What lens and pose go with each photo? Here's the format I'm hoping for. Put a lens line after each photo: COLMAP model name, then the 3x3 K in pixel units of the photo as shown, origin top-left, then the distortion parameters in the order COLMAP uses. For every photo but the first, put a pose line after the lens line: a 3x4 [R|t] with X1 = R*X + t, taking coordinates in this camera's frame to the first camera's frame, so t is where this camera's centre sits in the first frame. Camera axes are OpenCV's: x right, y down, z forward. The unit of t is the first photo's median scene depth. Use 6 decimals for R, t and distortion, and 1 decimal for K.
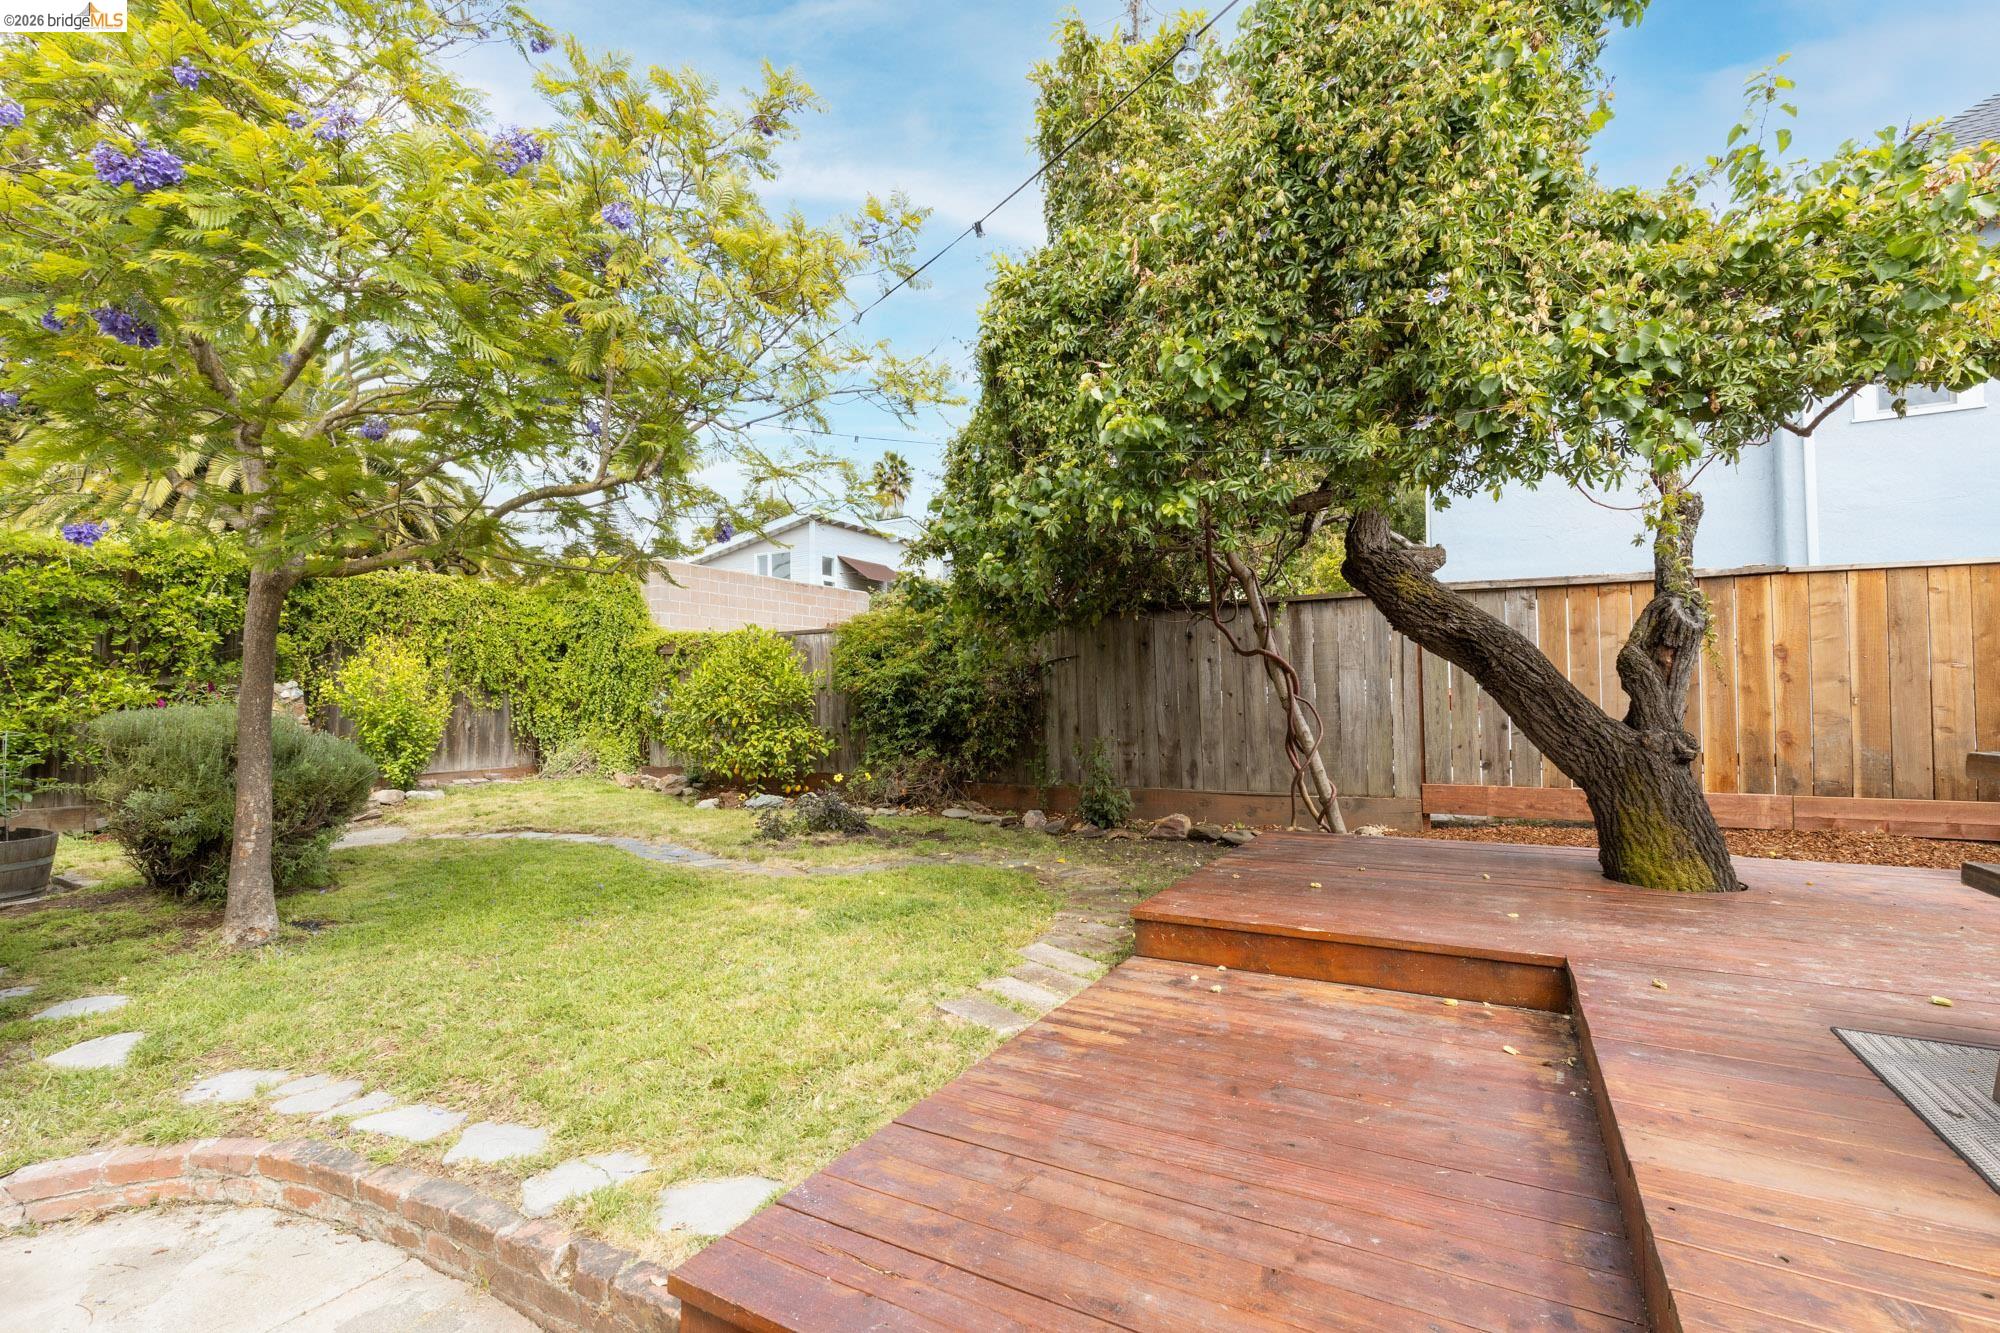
lens RADIAL K [[877.0, 0, 925.3], [0, 877.0, 666.1], [0, 0, 1]] dist [0.007709, -0.001439]
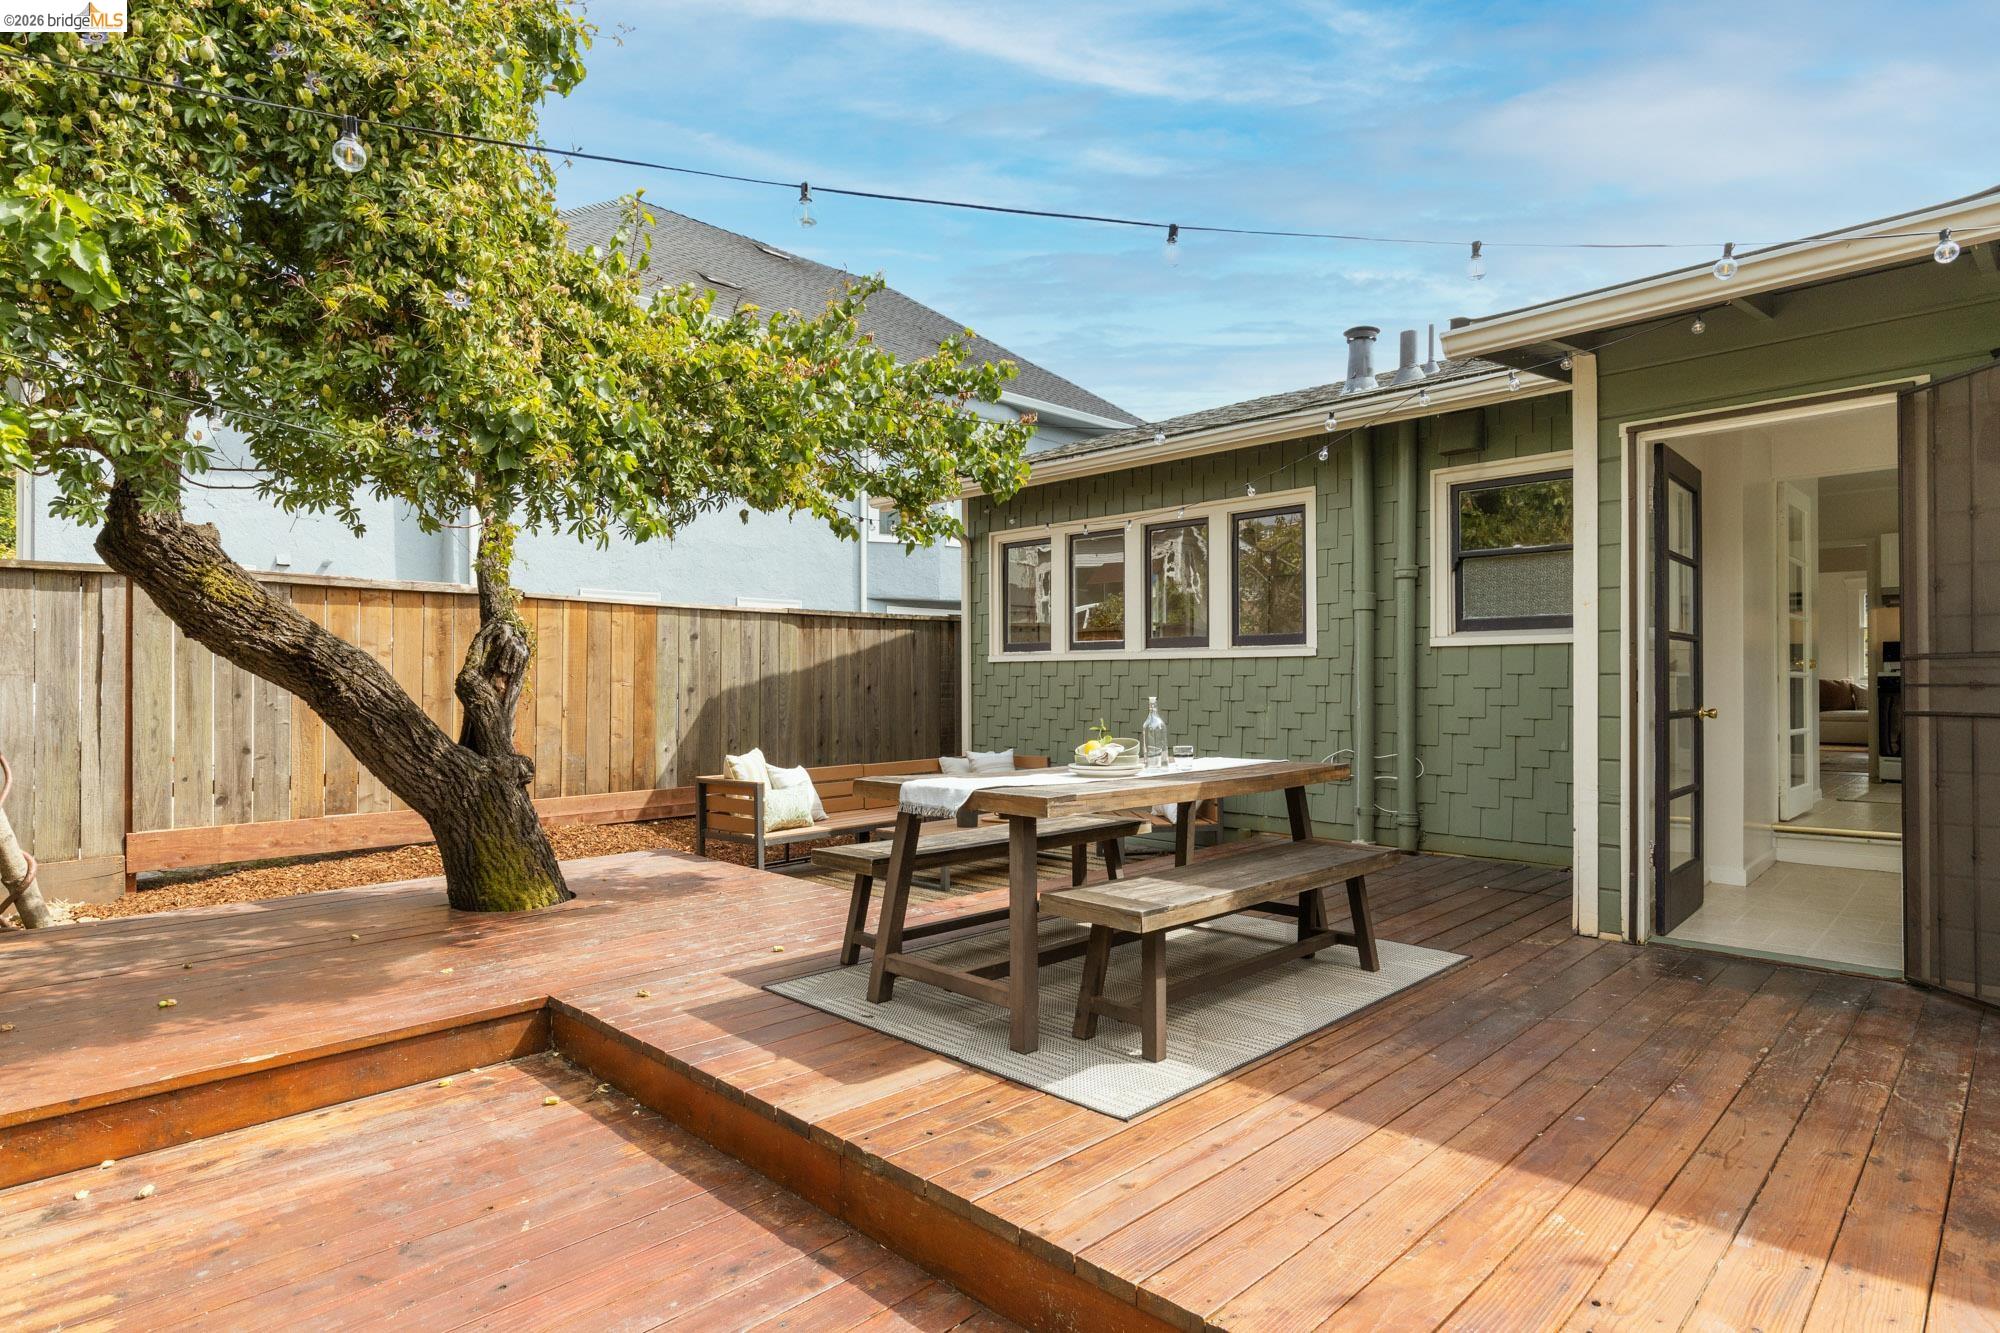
lens RADIAL K [[1088.3, 0, 1000.0], [0, 1088.3, 666.5], [0, 0, 1]] dist [-0.001573, 0.000966]
pose [[0.241094, 0.013891, 0.970402, -0.336380], [-0.031287, 0.999489, -0.006534, -0.053385], [-0.969997, -0.028786, 0.241406, 0.174434]]
